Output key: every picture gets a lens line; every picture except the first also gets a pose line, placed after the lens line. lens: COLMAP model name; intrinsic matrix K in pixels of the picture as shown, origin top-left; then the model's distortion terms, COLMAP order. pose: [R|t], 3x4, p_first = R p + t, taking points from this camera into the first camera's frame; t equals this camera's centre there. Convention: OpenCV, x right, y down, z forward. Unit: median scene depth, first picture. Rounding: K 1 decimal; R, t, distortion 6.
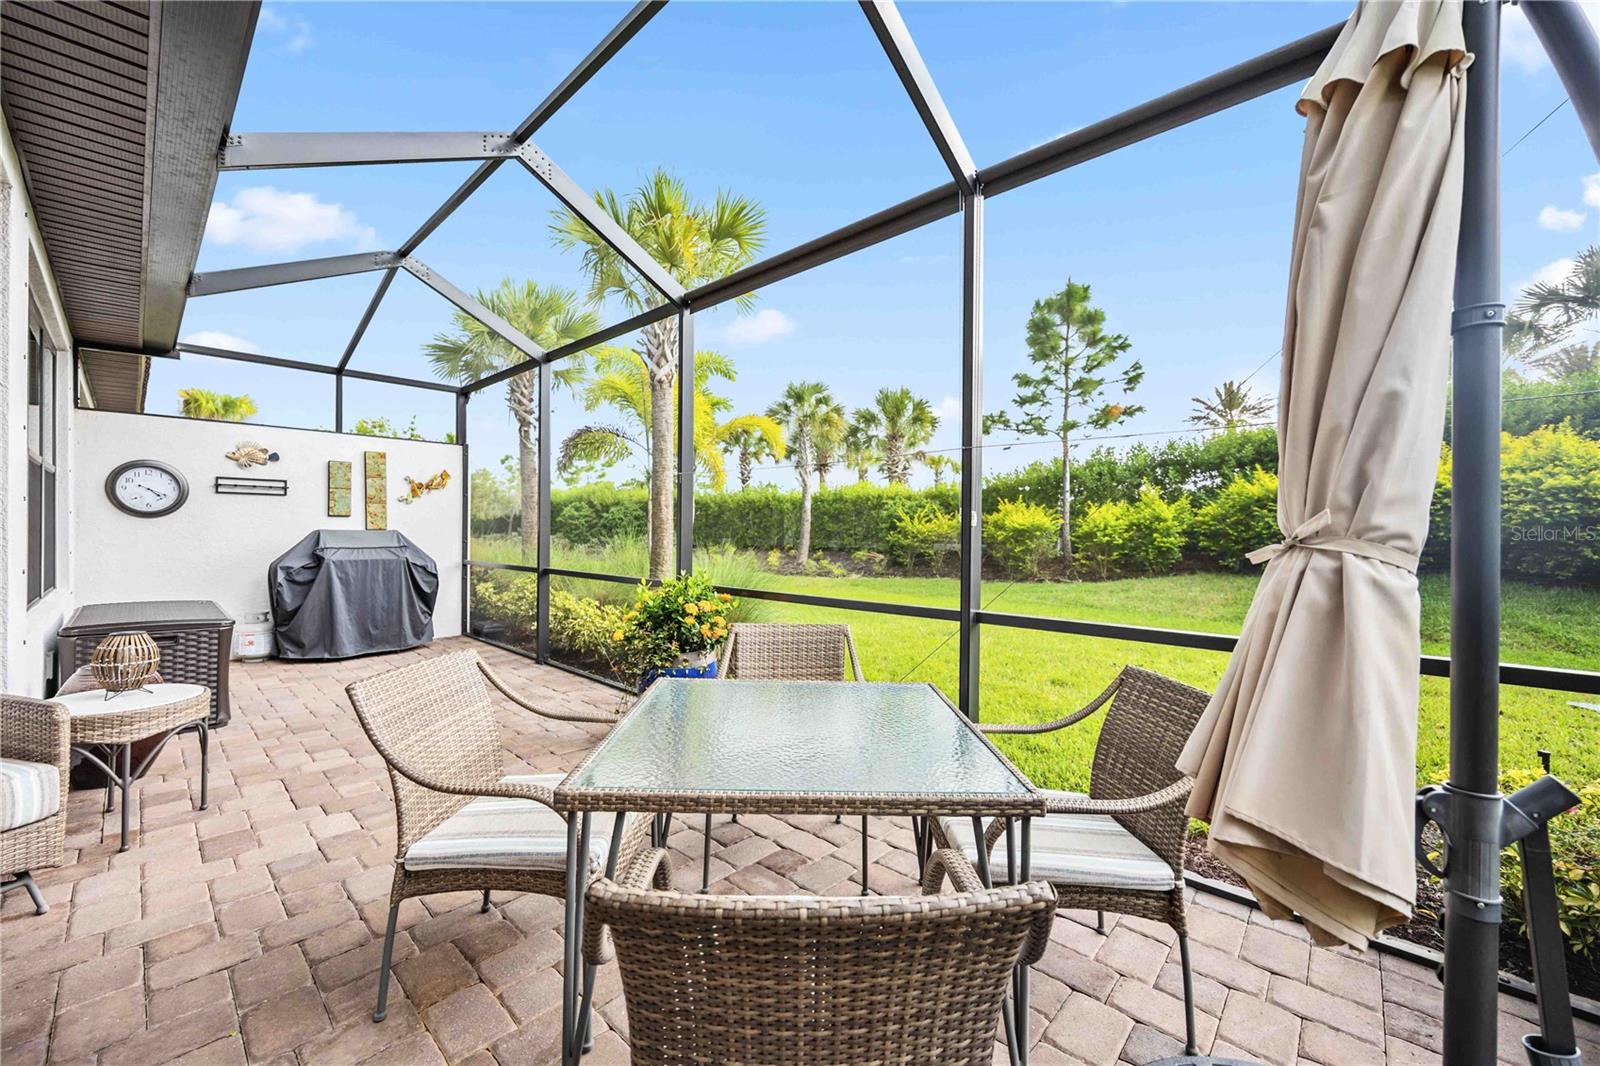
lens RADIAL K [[614.1, 0, 805.7], [0, 614.1, 528.6], [0, 0, 1]] dist [-0.001854, -0.000048]
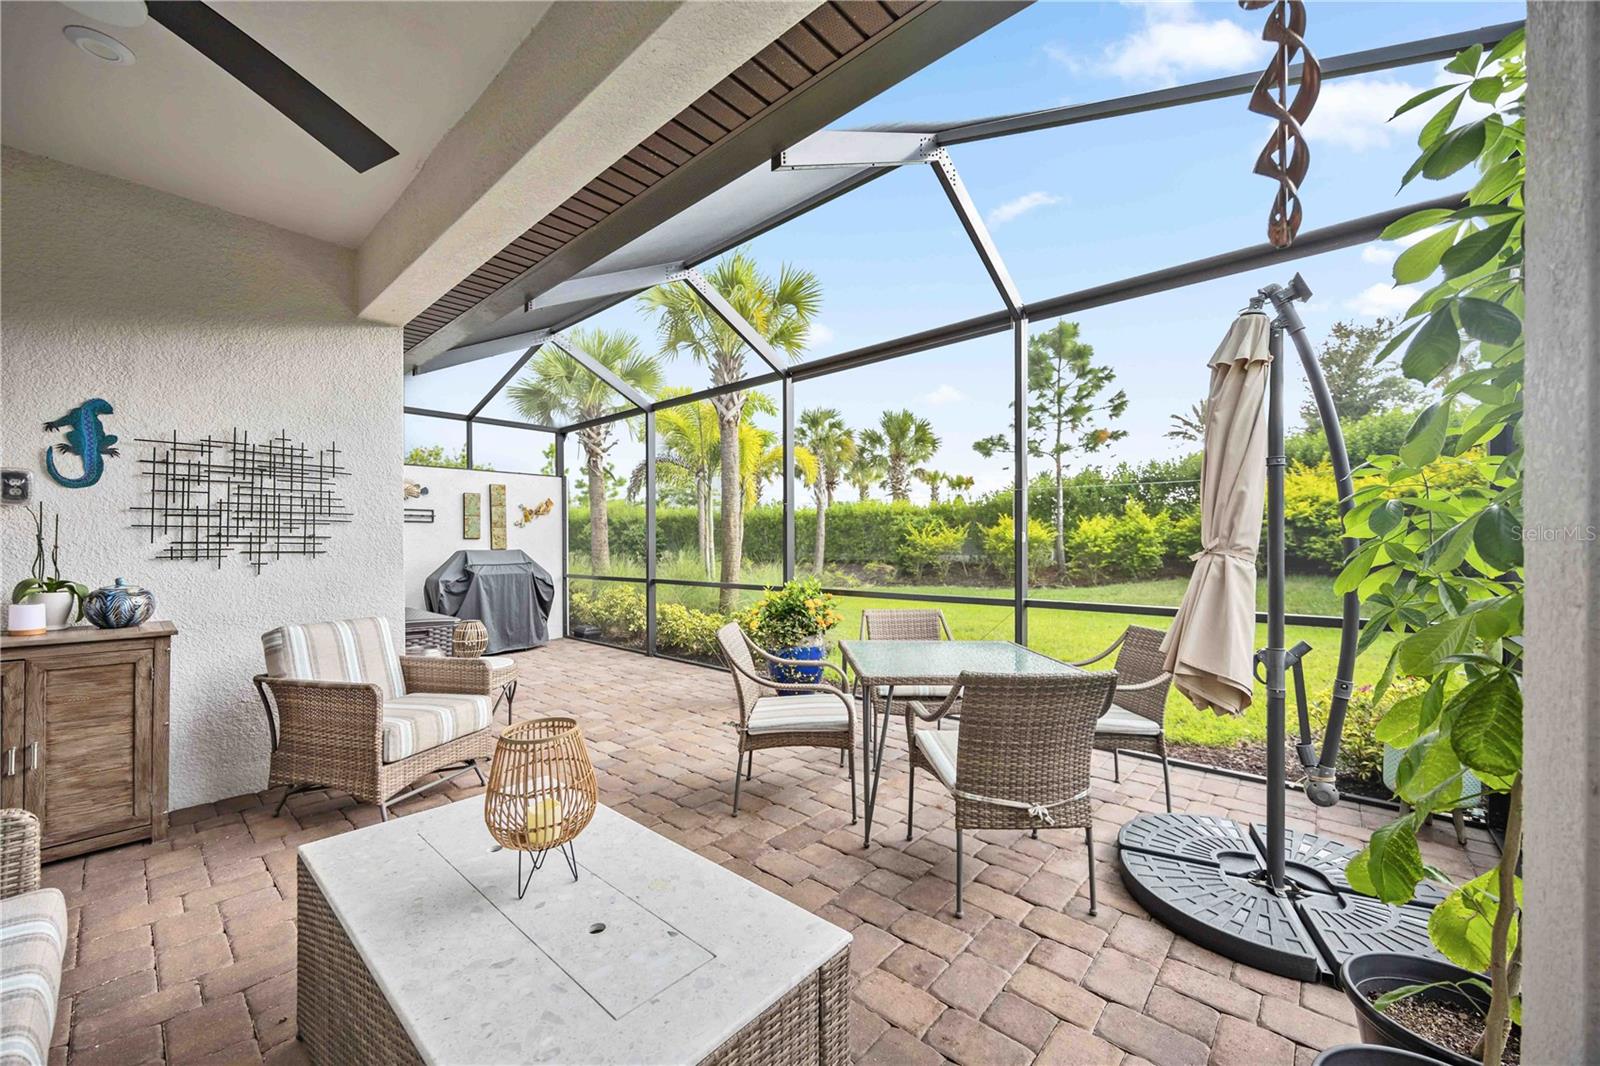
lens RADIAL K [[614.1, 0, 805.1], [0, 614.1, 543.8], [0, 0, 1]] dist [-0.001854, -0.000048]
pose [[0.999677, -0.012733, 0.021985, -0.104211], [0.012671, 0.999915, 0.002936, -0.004115], [-0.022020, -0.002657, 0.999754, -0.171762]]
